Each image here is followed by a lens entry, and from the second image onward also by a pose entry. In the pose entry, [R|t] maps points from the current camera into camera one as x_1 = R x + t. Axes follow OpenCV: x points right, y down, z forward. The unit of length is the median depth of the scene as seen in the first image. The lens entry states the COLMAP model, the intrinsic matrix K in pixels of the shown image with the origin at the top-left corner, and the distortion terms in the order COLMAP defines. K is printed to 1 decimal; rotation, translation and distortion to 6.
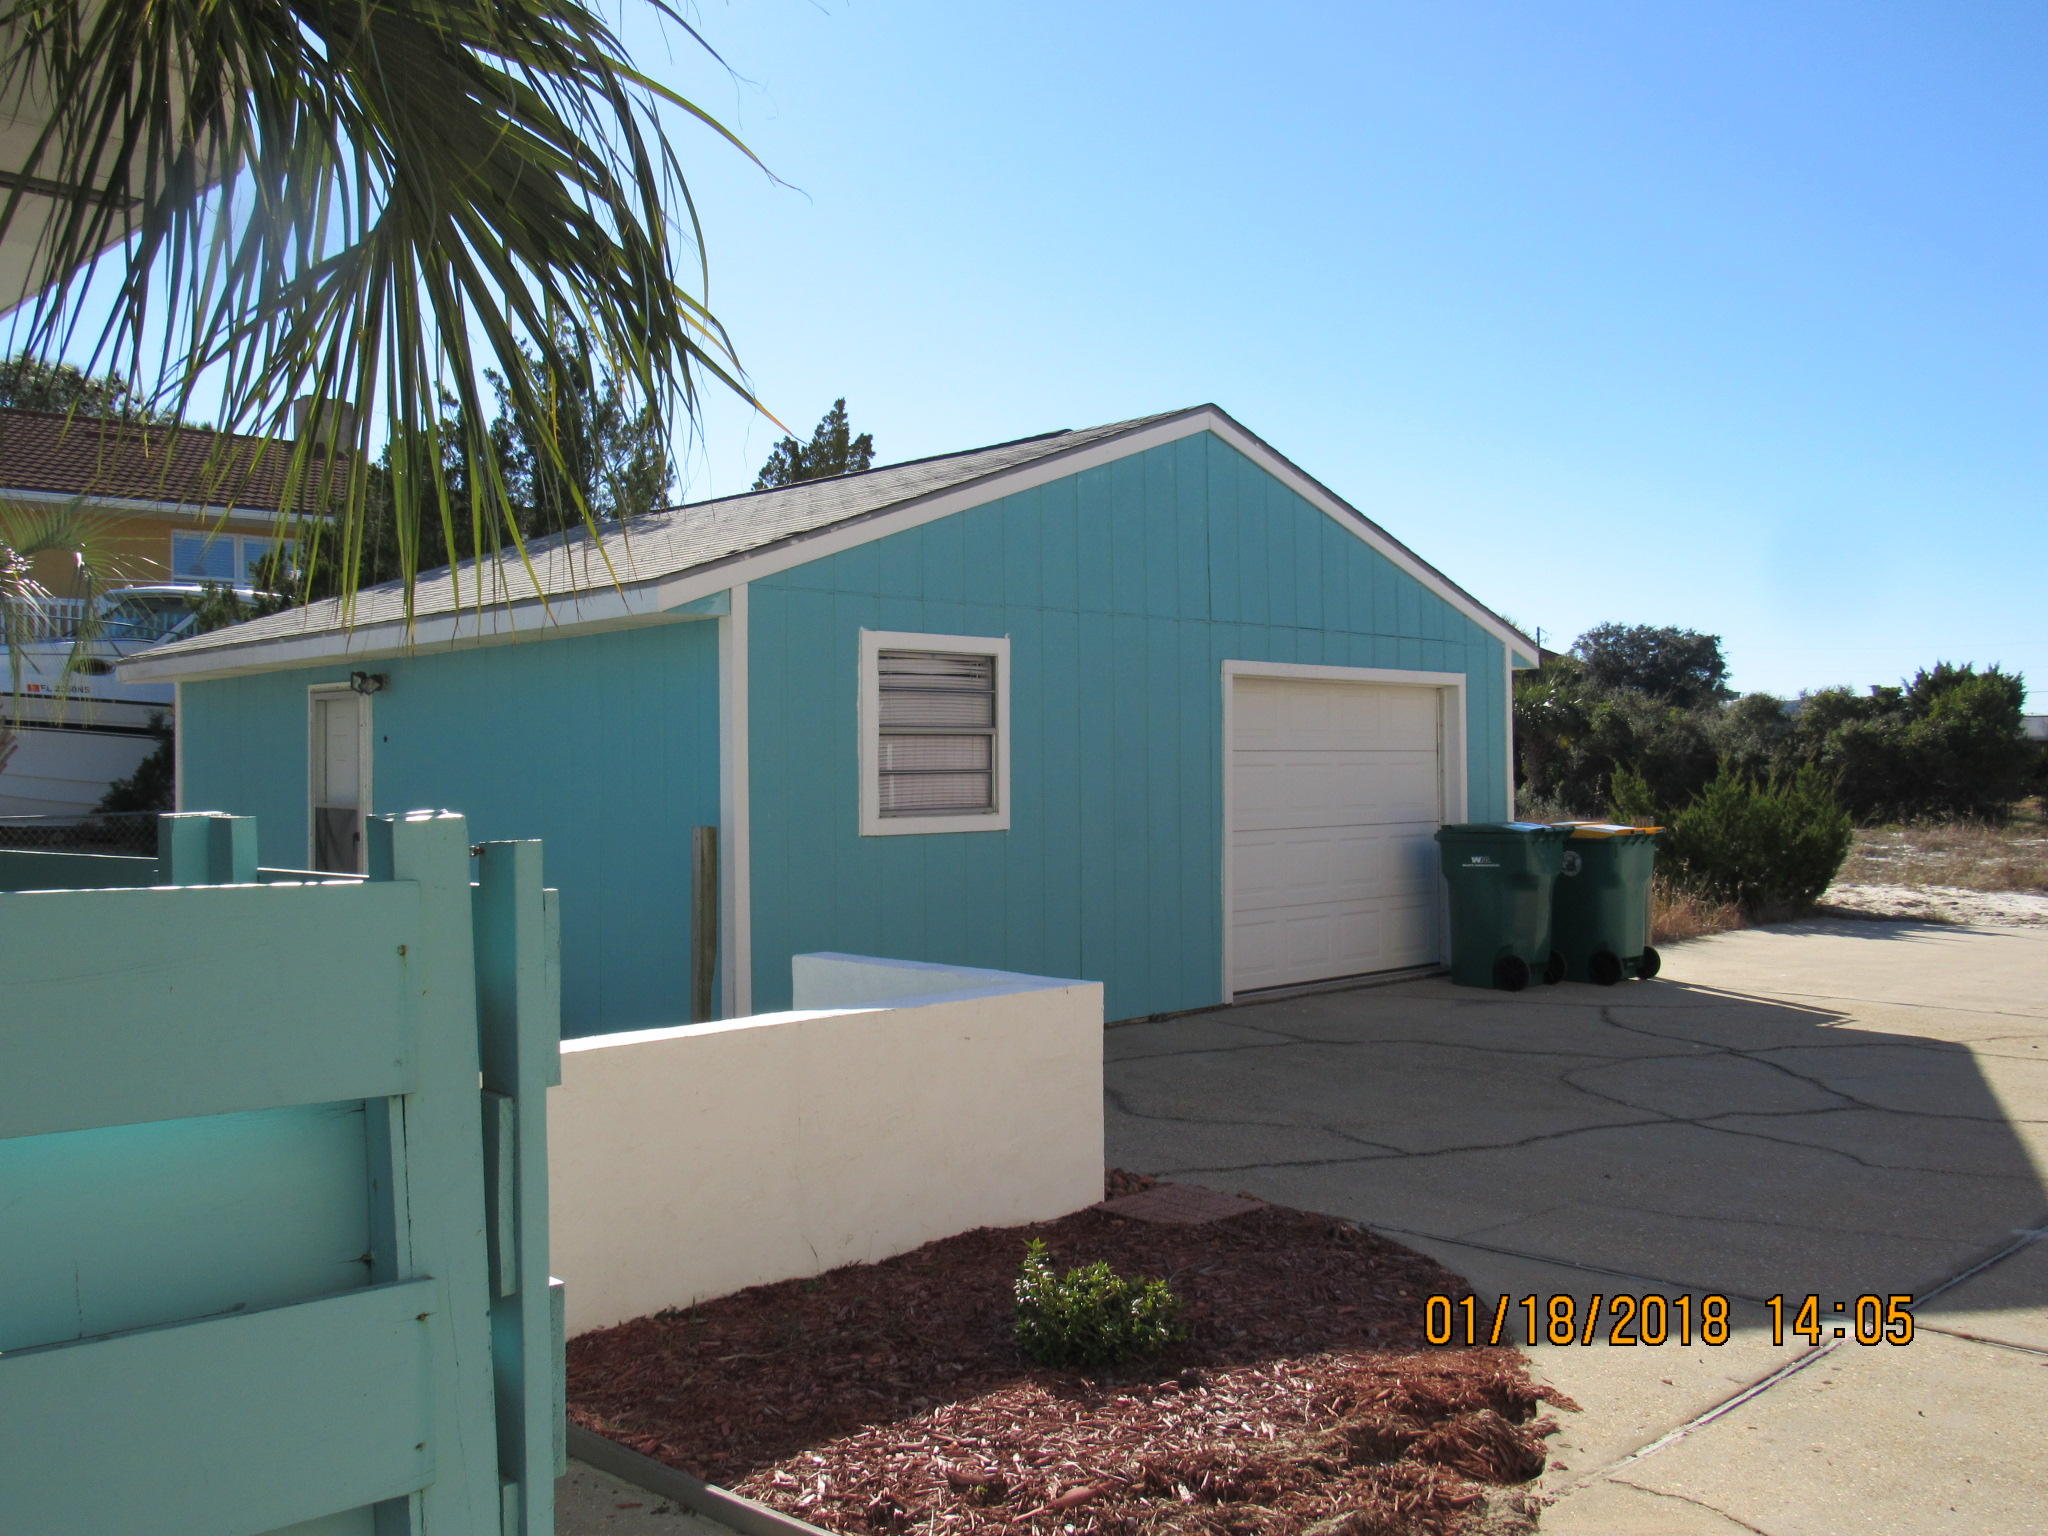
lens RADIAL K [[1777.5, 0, 1024.0], [0, 1777.5, 768.0], [0, 0, 1]] dist [-0.002206, 0.000678]
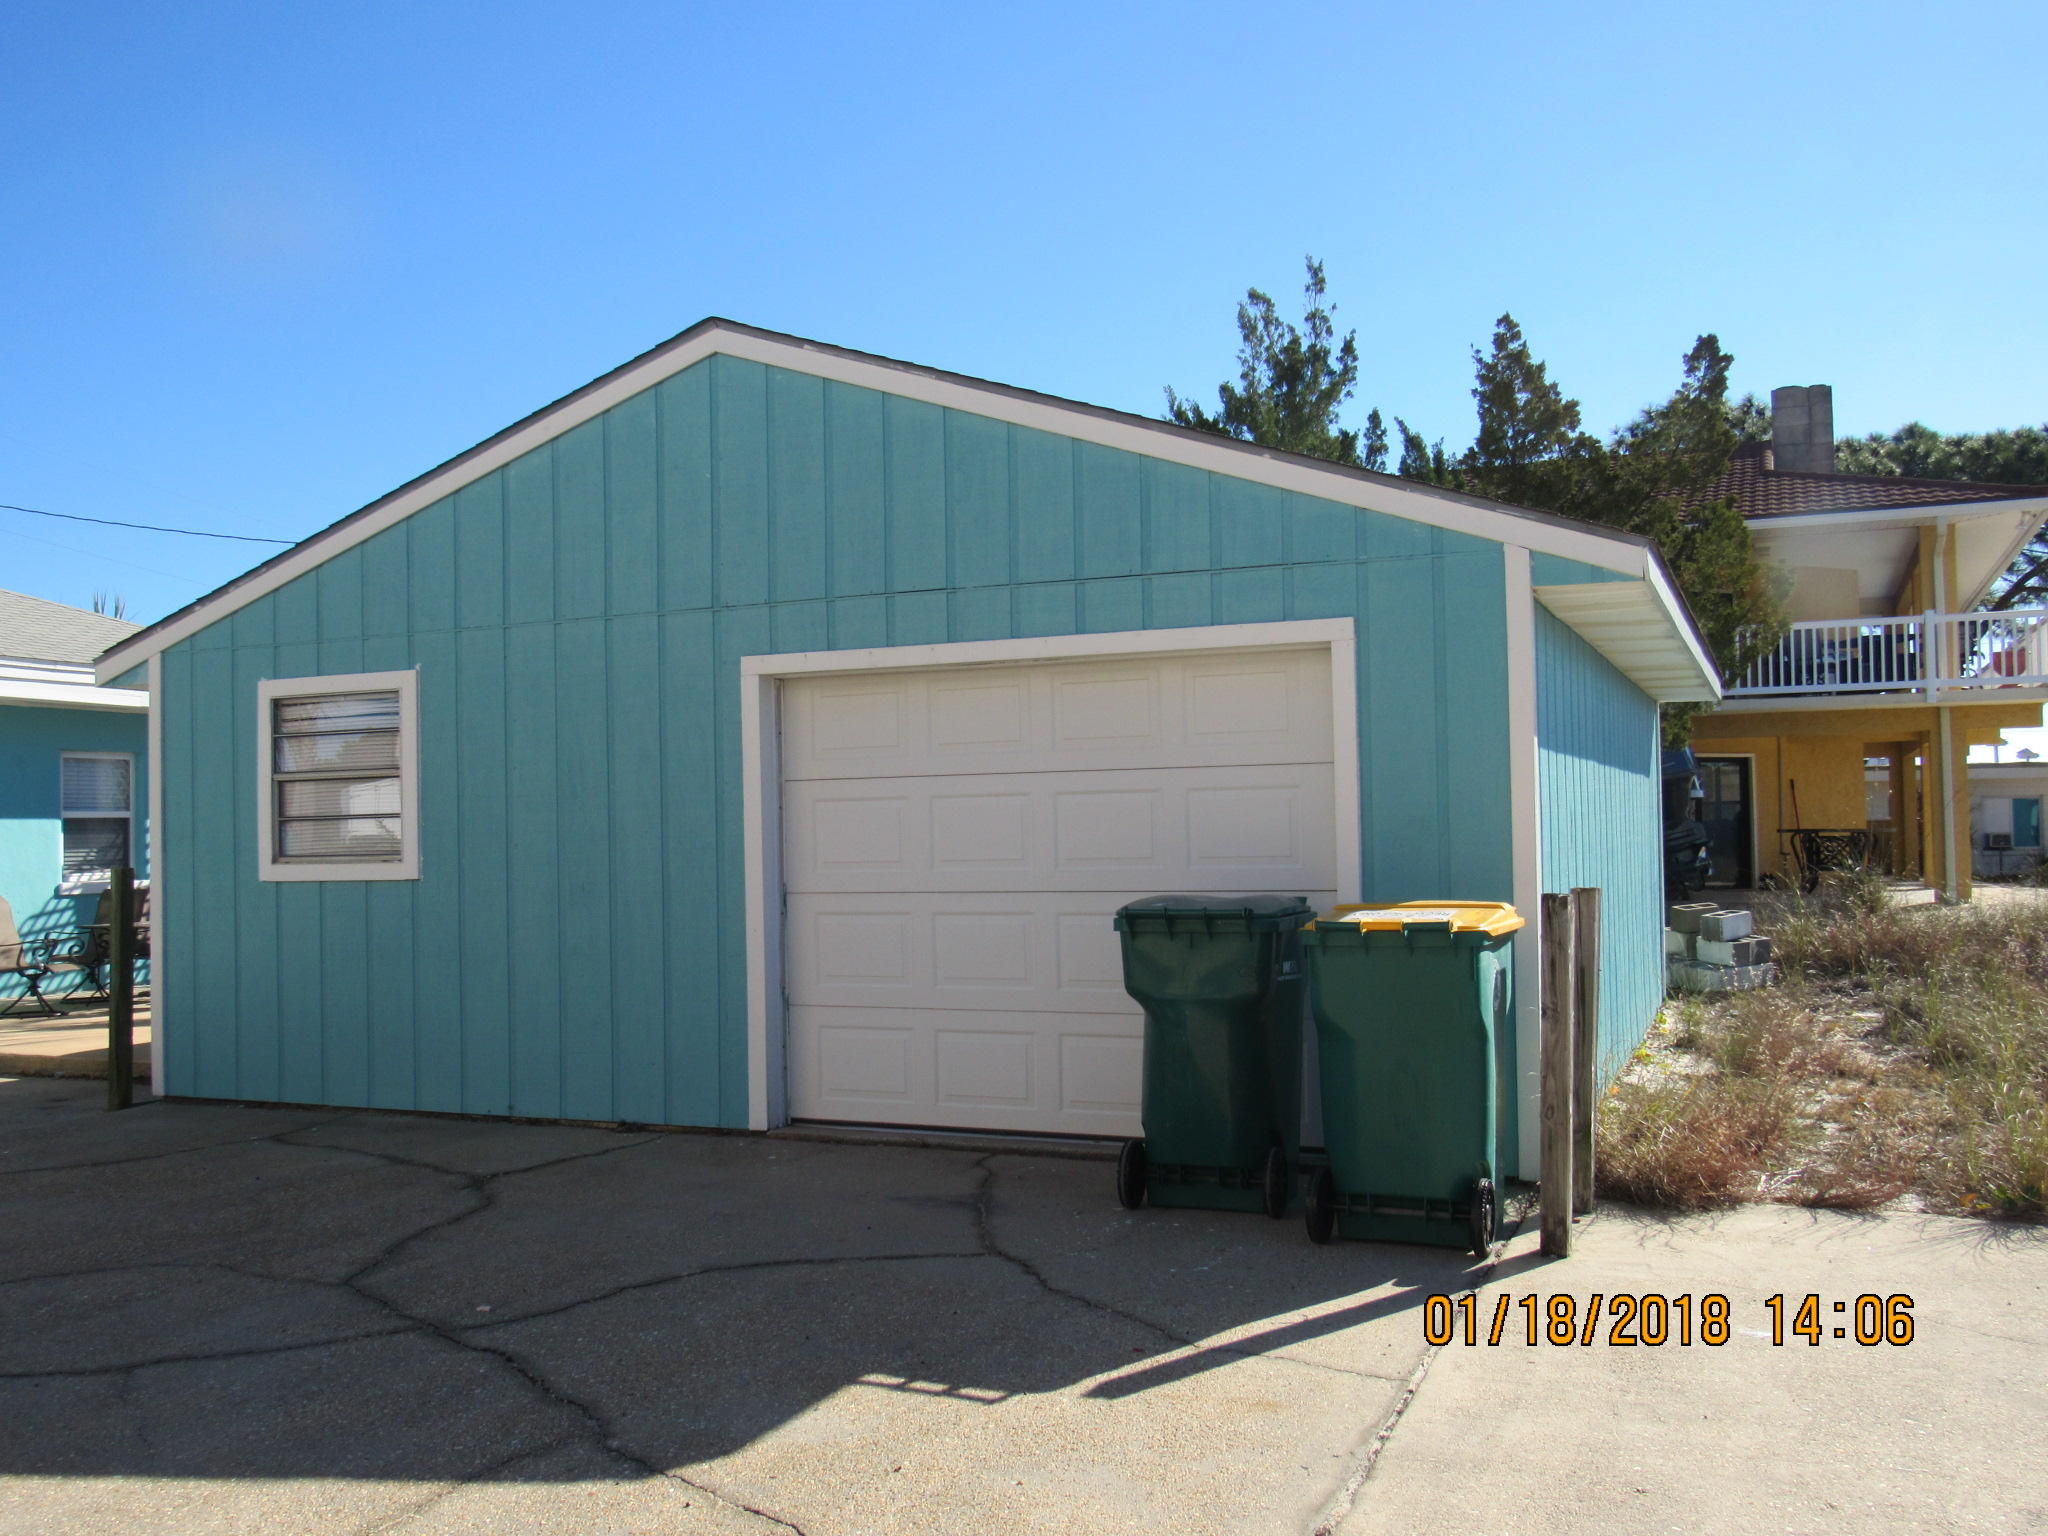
lens RADIAL K [[1777.5, 0, 1024.0], [0, 1777.5, 768.0], [0, 0, 1]] dist [-0.002206, 0.000678]
pose [[0.377745, -0.030805, -0.925397, 0.840464], [0.016558, 0.999511, -0.026513, 0.006063], [0.925762, -0.005308, 0.378071, 0.837969]]
